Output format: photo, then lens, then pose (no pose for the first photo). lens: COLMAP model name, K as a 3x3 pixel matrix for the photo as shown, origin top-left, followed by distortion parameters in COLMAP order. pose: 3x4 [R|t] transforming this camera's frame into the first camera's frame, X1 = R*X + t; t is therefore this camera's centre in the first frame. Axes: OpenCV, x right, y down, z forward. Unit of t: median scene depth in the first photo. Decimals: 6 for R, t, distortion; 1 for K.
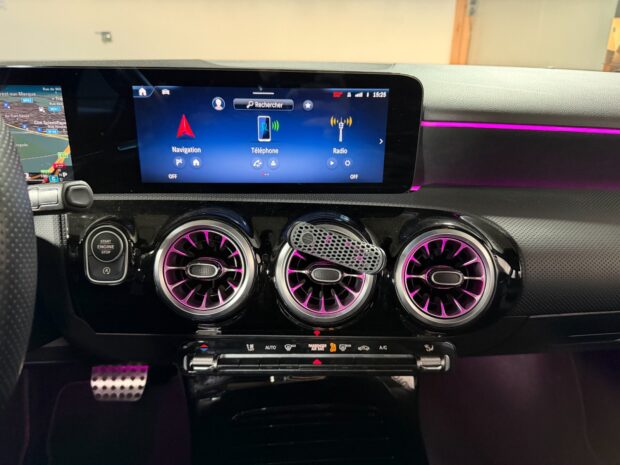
lens RADIAL K [[433.8, 0, 310.0], [0, 433.8, 232.5], [0, 0, 1]] dist [0.072611, -0.118287]
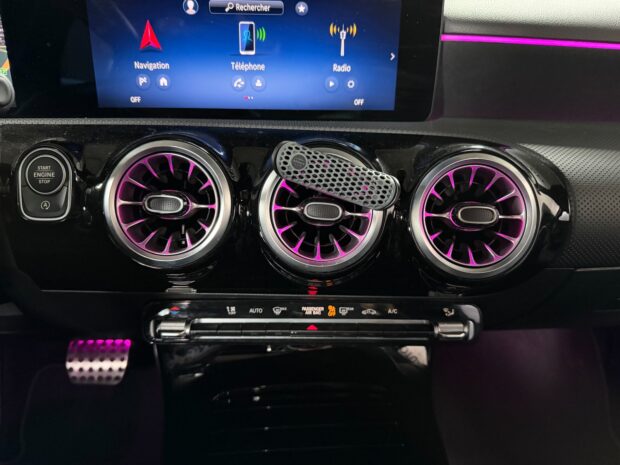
lens RADIAL K [[439.6, 0, 310.0], [0, 439.6, 232.5], [0, 0, 1]] dist [0.033959, -0.053499]
pose [[0.999977, 0.003503, -0.005824, 0.016987], [-0.003424, 0.999902, 0.013550, 0.110829], [0.005870, -0.013529, 0.999891, 0.183863]]
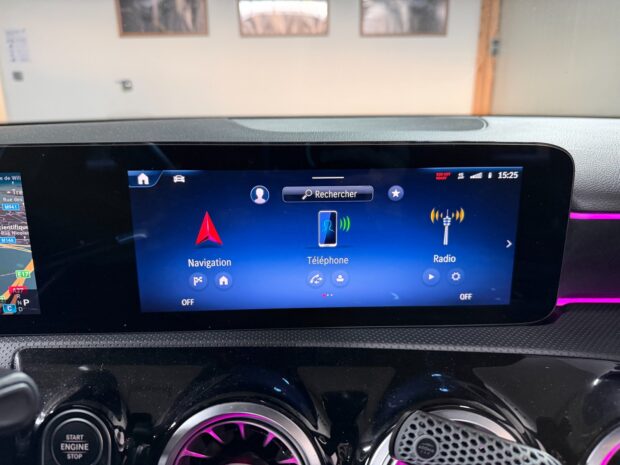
lens RADIAL K [[433.8, 0, 310.0], [0, 433.8, 232.5], [0, 0, 1]] dist [0.072611, -0.118287]
pose [[0.999263, -0.011436, -0.036634, -0.110016], [0.008277, 0.996326, -0.085235, -0.180626], [0.037474, 0.084869, 0.995687, 0.360469]]
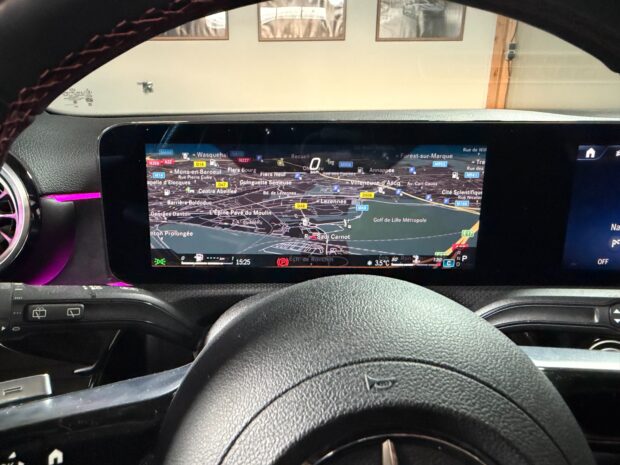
lens RADIAL K [[437.8, 0, 267.6], [0, 437.8, 223.5], [0, 0, 1]] dist [-0.003654, -0.001899]
pose [[0.996923, 0.008370, -0.077942, -0.858745], [-0.017079, 0.993590, -0.111750, -0.103096], [0.076507, 0.112737, 0.990675, 0.216151]]
